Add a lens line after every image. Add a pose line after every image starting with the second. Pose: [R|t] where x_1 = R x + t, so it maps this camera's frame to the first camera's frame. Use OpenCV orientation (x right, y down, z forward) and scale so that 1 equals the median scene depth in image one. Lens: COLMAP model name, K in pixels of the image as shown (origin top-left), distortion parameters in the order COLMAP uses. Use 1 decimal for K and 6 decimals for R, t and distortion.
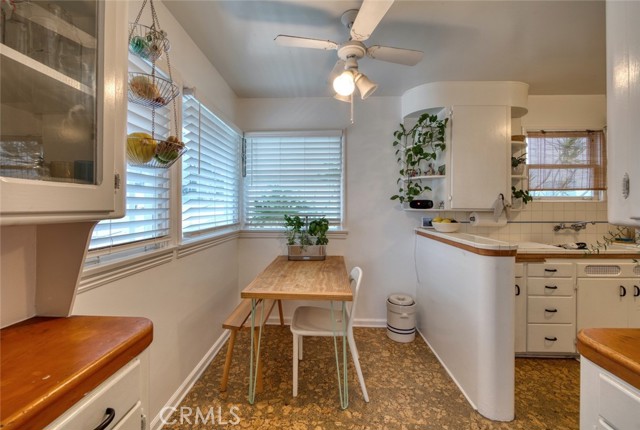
lens RADIAL K [[265.3, 0, 321.8], [0, 265.3, 199.2], [0, 0, 1]] dist [-0.000719, -0.000137]
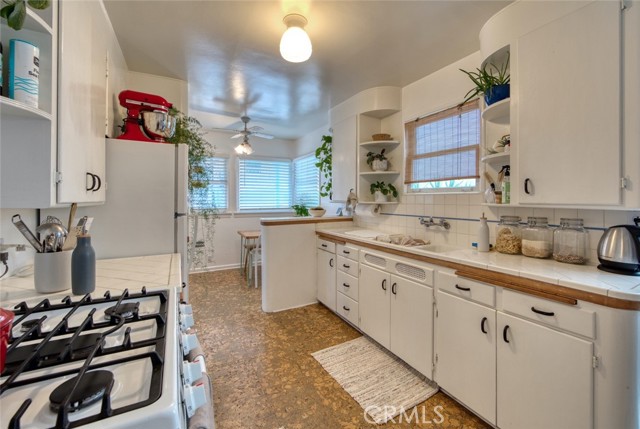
lens RADIAL K [[265.3, 0, 321.8], [0, 265.3, 198.7], [0, 0, 1]] dist [-0.000719, -0.000137]
pose [[0.492711, -0.000967, -0.870192, 1.514164], [0.020509, 0.999735, 0.010501, 0.009048], [0.869951, -0.023020, 0.492600, 0.257994]]
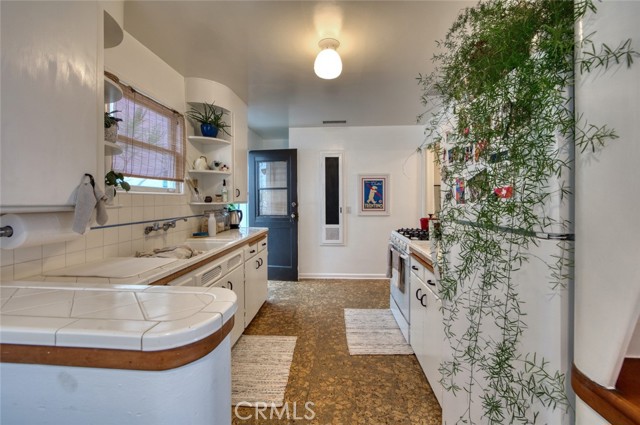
lens RADIAL K [[263.2, 0, 322.4], [0, 263.2, 200.1], [0, 0, 1]] dist [0.000268, -0.000002]
pose [[0.038660, -0.003959, 0.999245, 0.194032], [-0.021907, 0.999748, 0.004809, 0.014429], [-0.999012, -0.022076, 0.038564, 0.511717]]
